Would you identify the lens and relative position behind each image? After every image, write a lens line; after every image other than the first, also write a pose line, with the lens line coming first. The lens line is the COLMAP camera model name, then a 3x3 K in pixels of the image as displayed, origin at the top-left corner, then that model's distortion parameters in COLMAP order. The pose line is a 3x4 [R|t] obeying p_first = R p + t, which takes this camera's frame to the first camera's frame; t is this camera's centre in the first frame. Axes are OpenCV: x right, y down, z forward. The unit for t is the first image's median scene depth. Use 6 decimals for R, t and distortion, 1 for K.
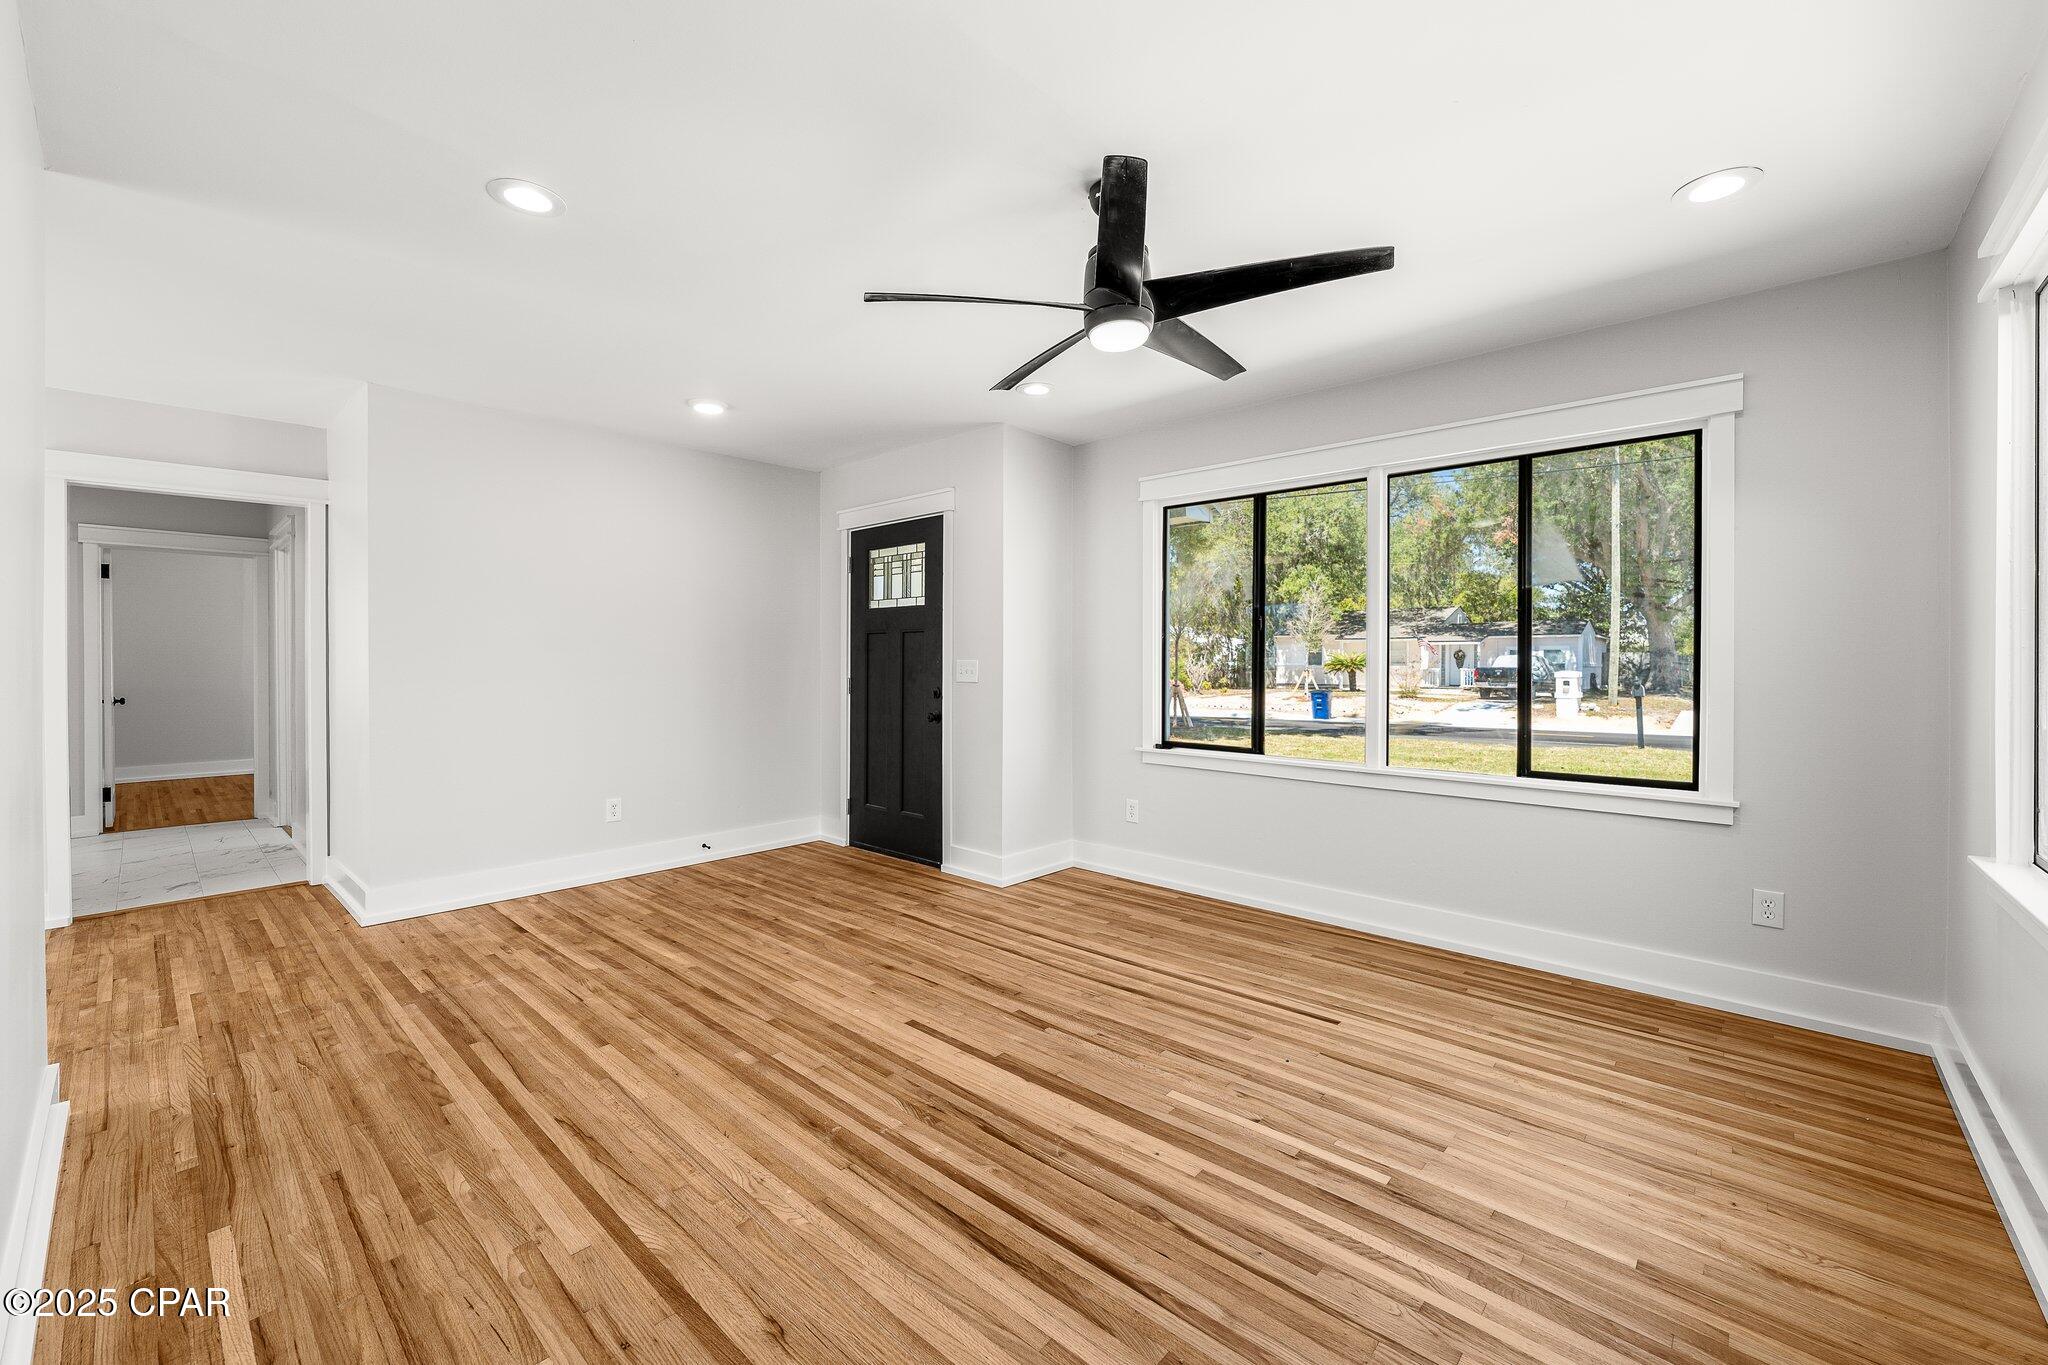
lens RADIAL K [[812.5, 0, 1011.8], [0, 812.5, 672.7], [0, 0, 1]] dist [-0.001406, -0.000217]
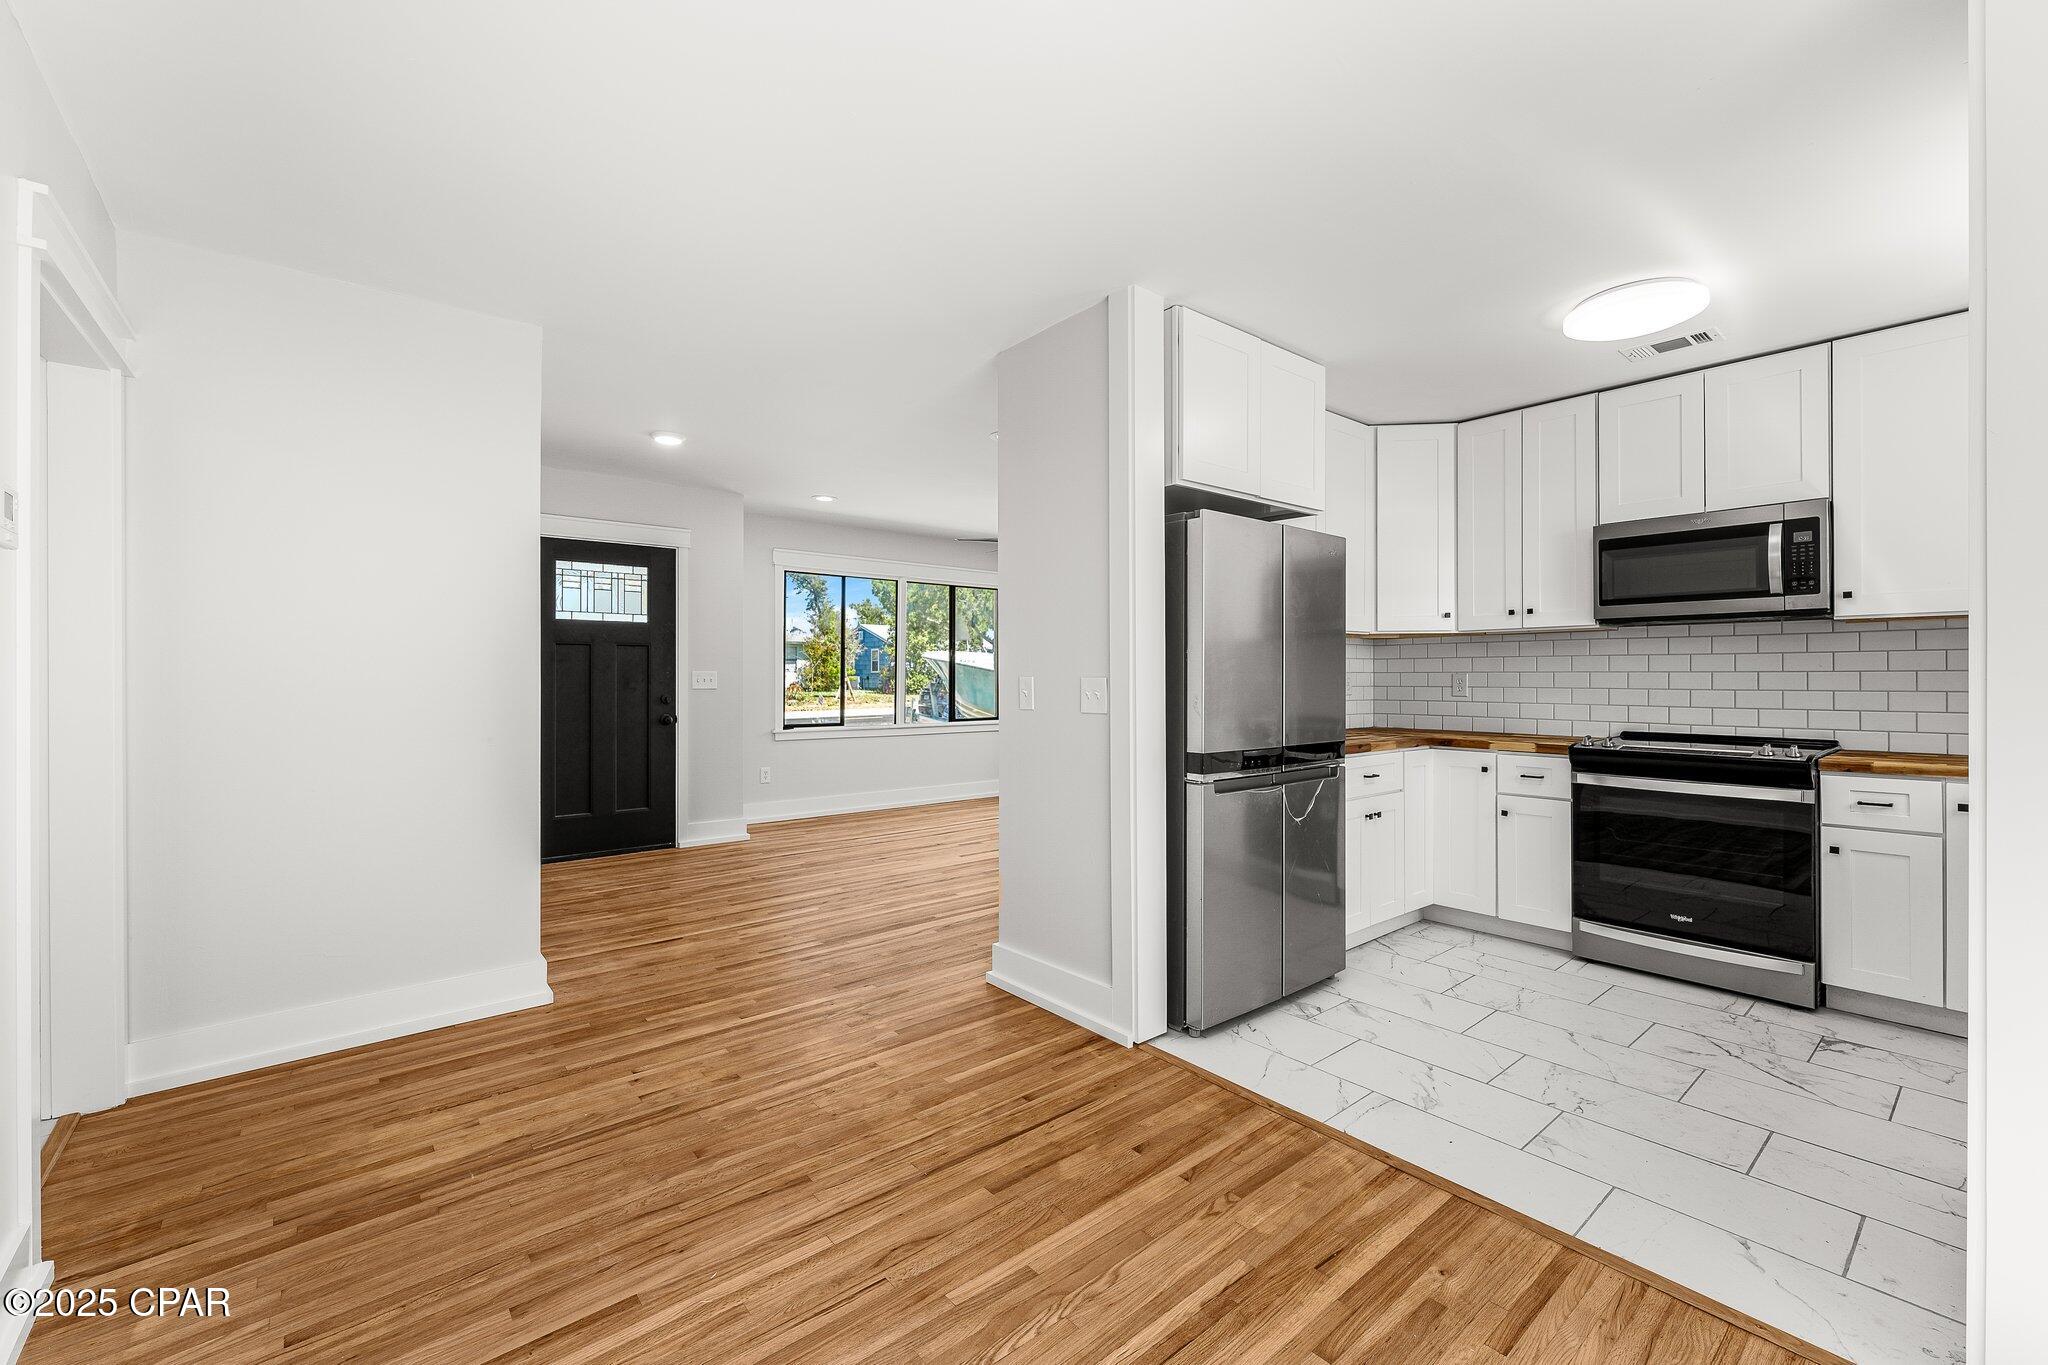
lens RADIAL K [[837.9, 0, 1024.0], [0, 837.9, 675.0], [0, 0, 1]] dist [-0.000867, -0.000293]
pose [[0.132661, -0.004024, 0.991153, -1.769771], [0.010697, 0.999939, 0.002628, -0.010176], [-0.991104, 0.010254, 0.132696, 0.480514]]
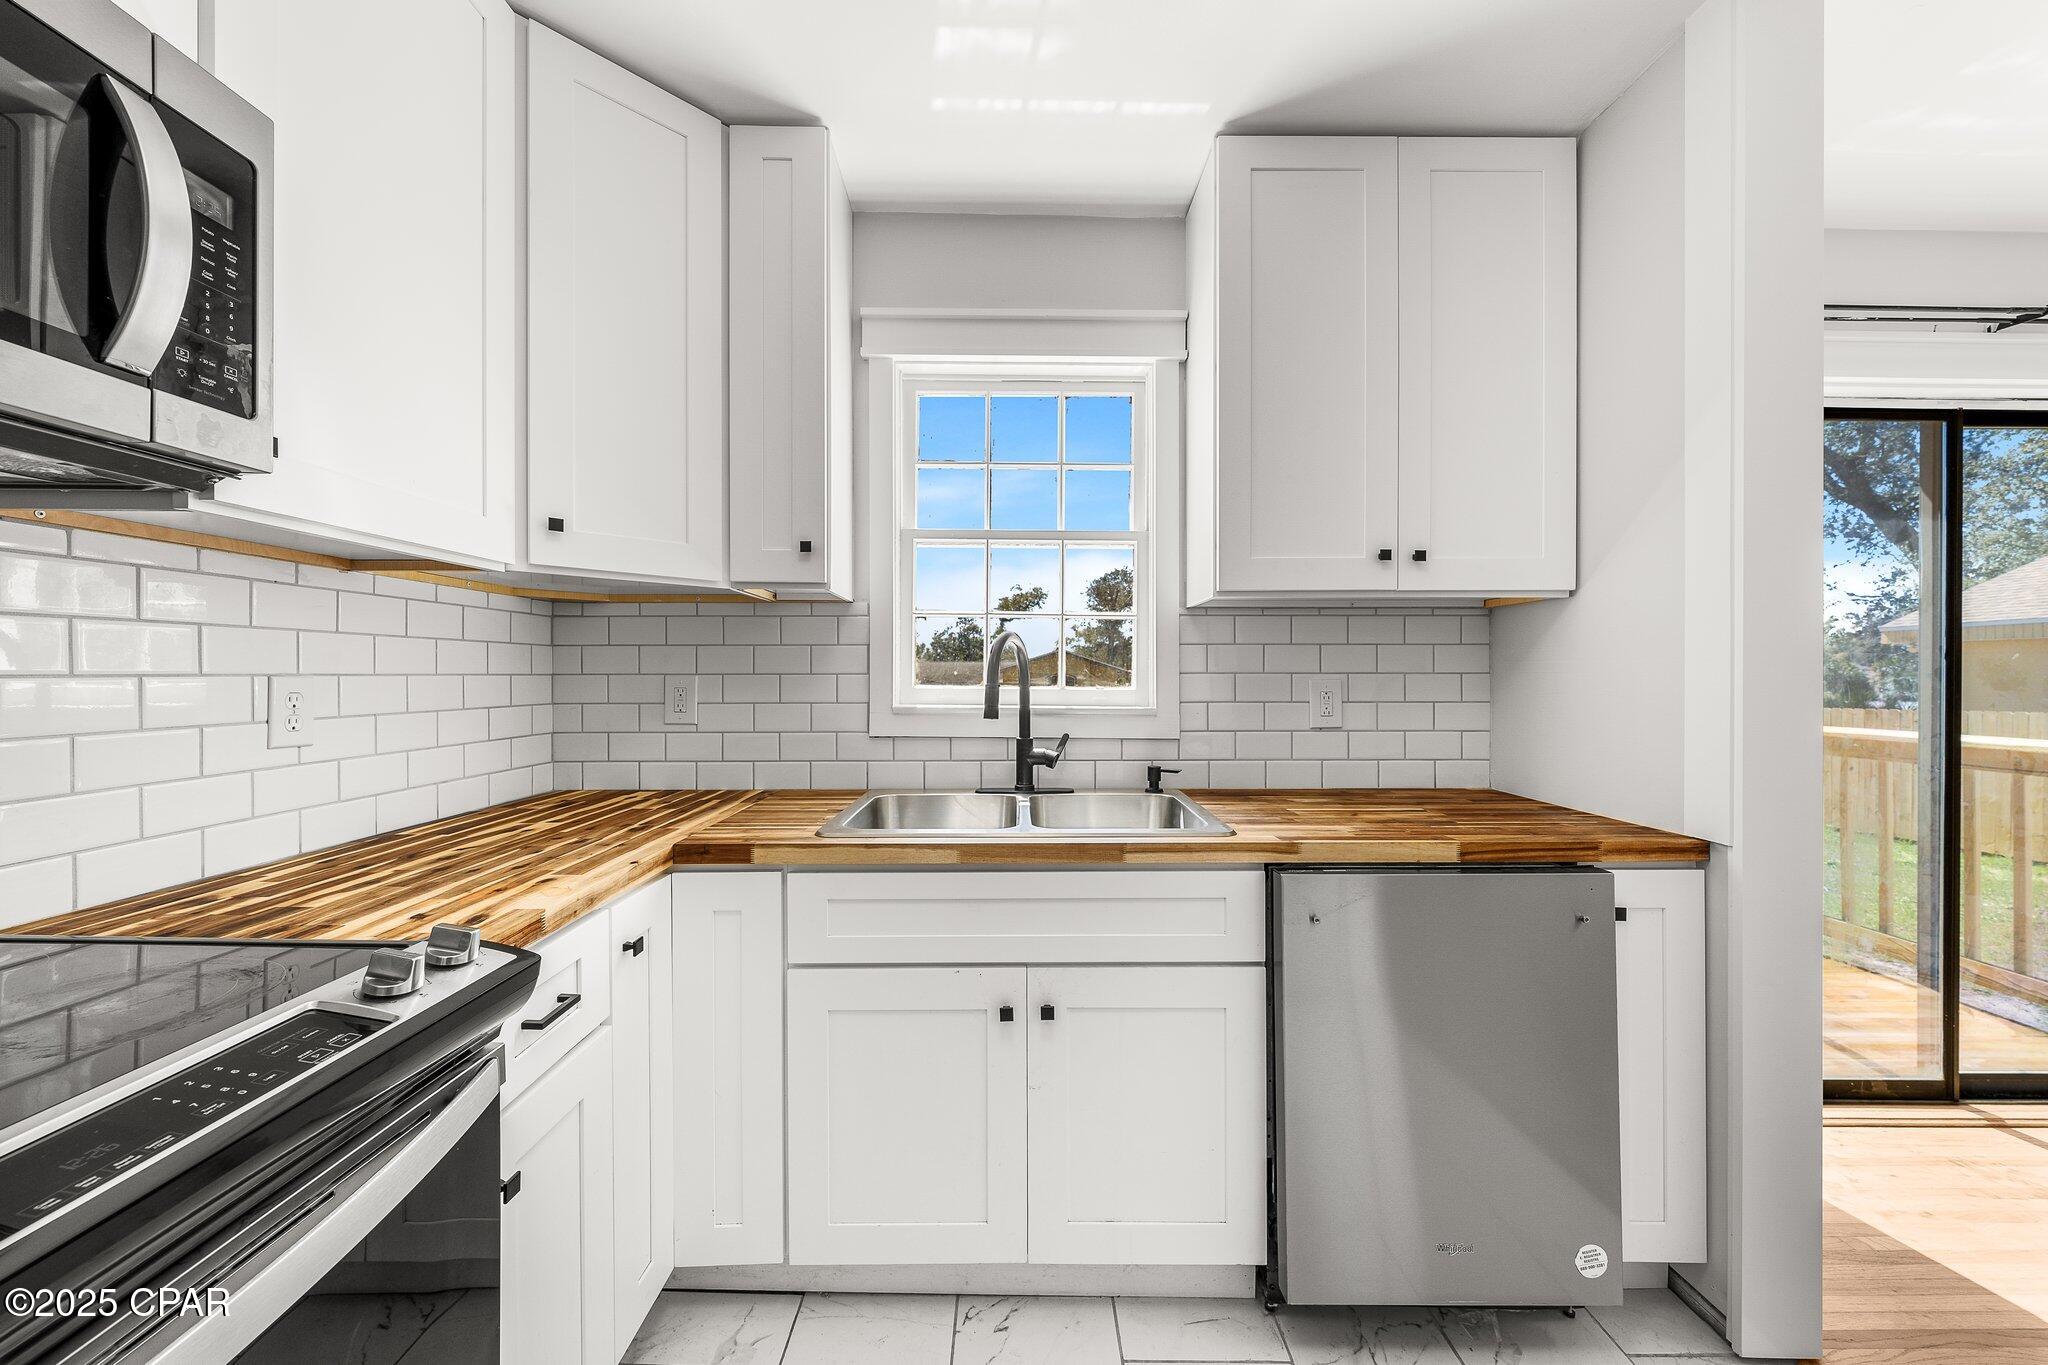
lens RADIAL K [[735.1, 0, 1021.3], [0, 735.1, 678.1], [0, 0, 1]] dist [-0.000860, -0.000111]
pose [[-0.730519, -0.001242, -0.682891, -0.707602], [-0.010154, 0.999908, 0.009044, -0.006940], [0.682817, 0.013541, -0.730464, 0.066793]]
